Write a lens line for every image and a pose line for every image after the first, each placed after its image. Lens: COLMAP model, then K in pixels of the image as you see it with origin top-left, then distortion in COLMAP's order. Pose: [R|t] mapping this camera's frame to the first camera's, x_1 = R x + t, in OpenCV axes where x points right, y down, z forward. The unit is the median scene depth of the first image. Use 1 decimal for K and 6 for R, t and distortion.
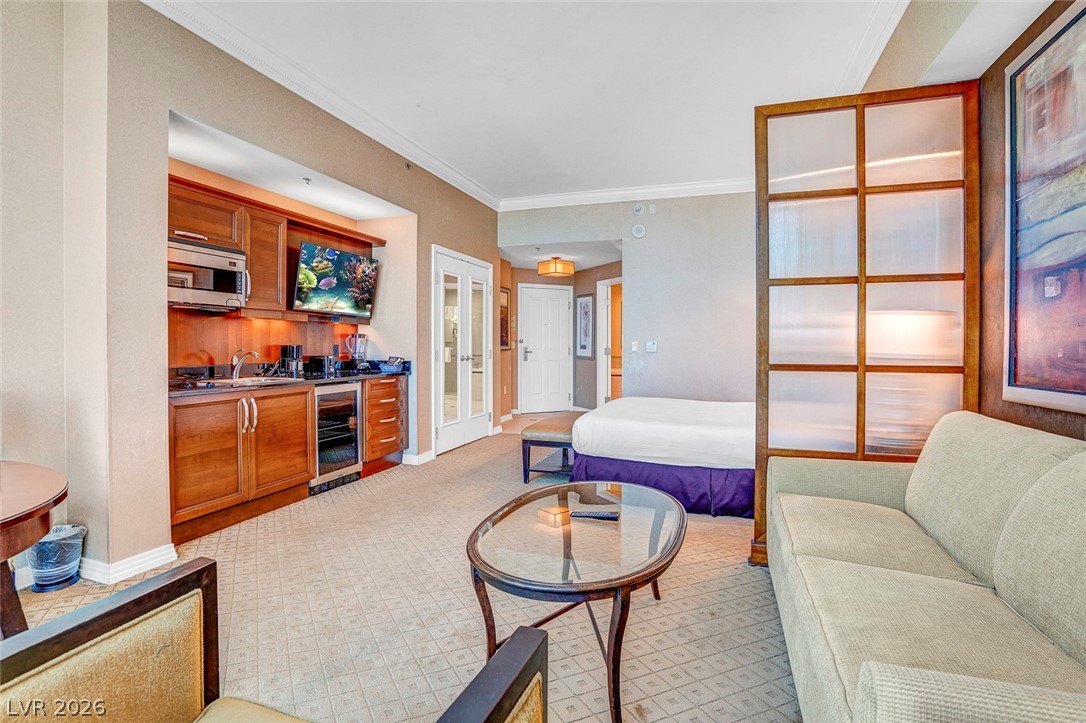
lens RADIAL K [[528.3, 0, 518.4], [0, 528.3, 344.7], [0, 0, 1]] dist [-0.001732, 0.000080]
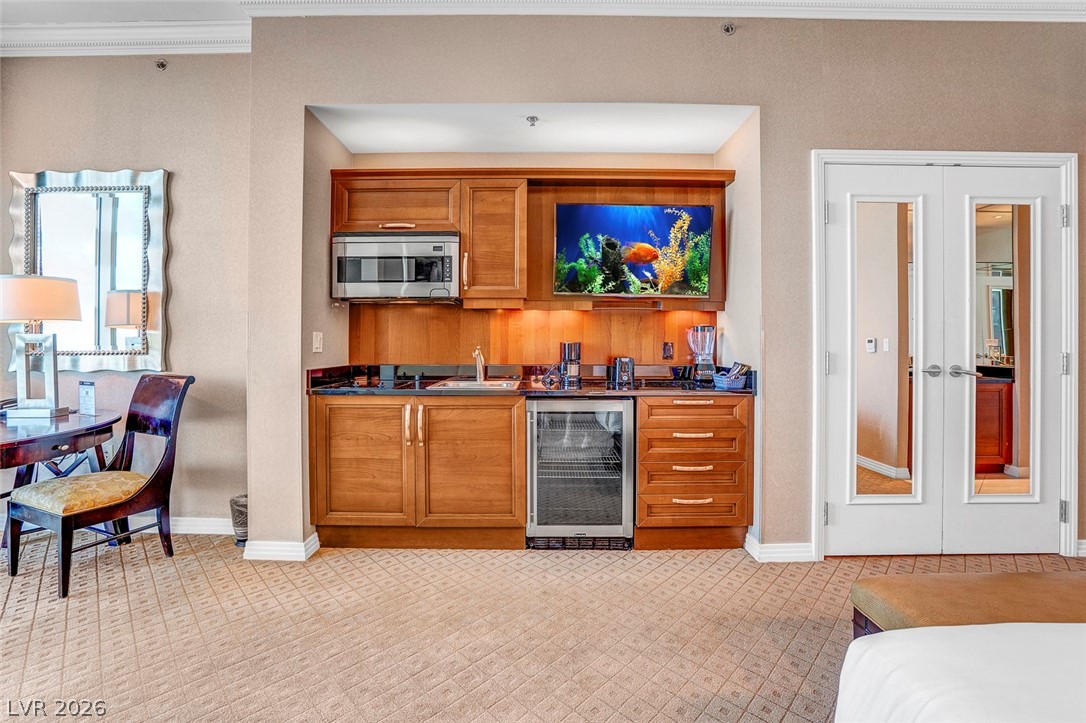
lens RADIAL K [[520.0, 0, 544.4], [0, 520.0, 340.2], [0, 0, 1]] dist [-0.039712, 0.000477]
pose [[0.368606, -0.004116, -0.929576, 0.255838], [-0.002510, 0.999982, -0.005423, 0.001721], [0.929582, 0.004332, 0.368590, 0.685297]]
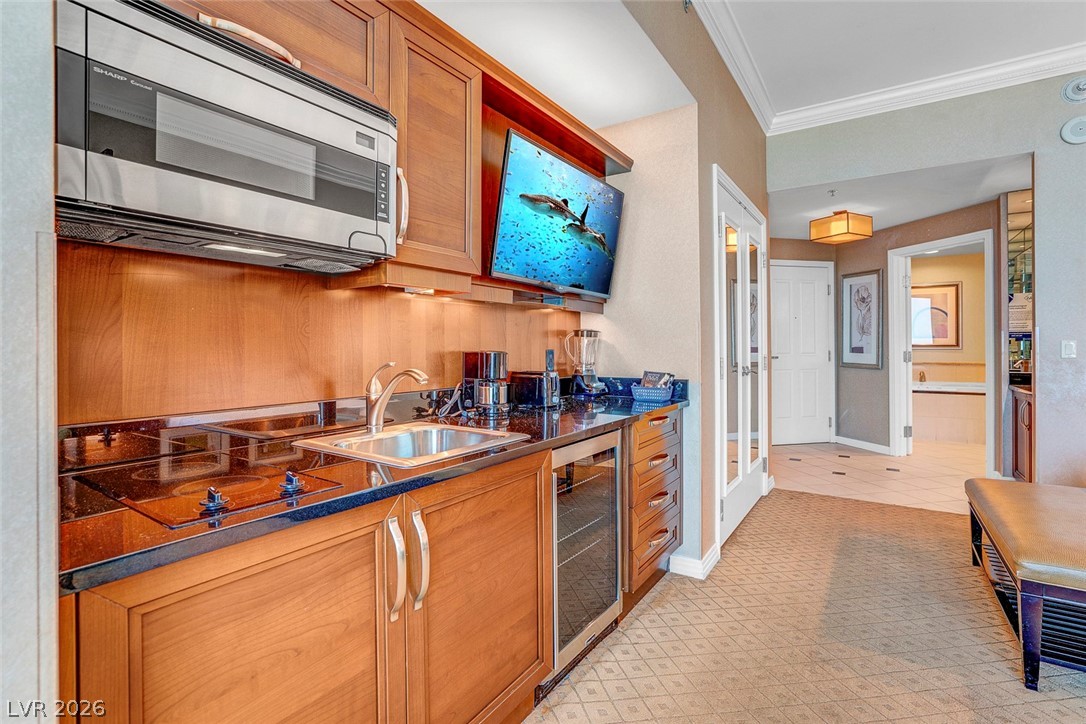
lens RADIAL K [[520.0, 0, 544.4], [0, 520.0, 340.7], [0, 0, 1]] dist [-0.039712, 0.000477]
pose [[0.979506, -0.006750, -0.201300, -0.276932], [0.004607, 0.999928, -0.011111, -0.003835], [0.201360, 0.009956, 0.979467, 0.537984]]
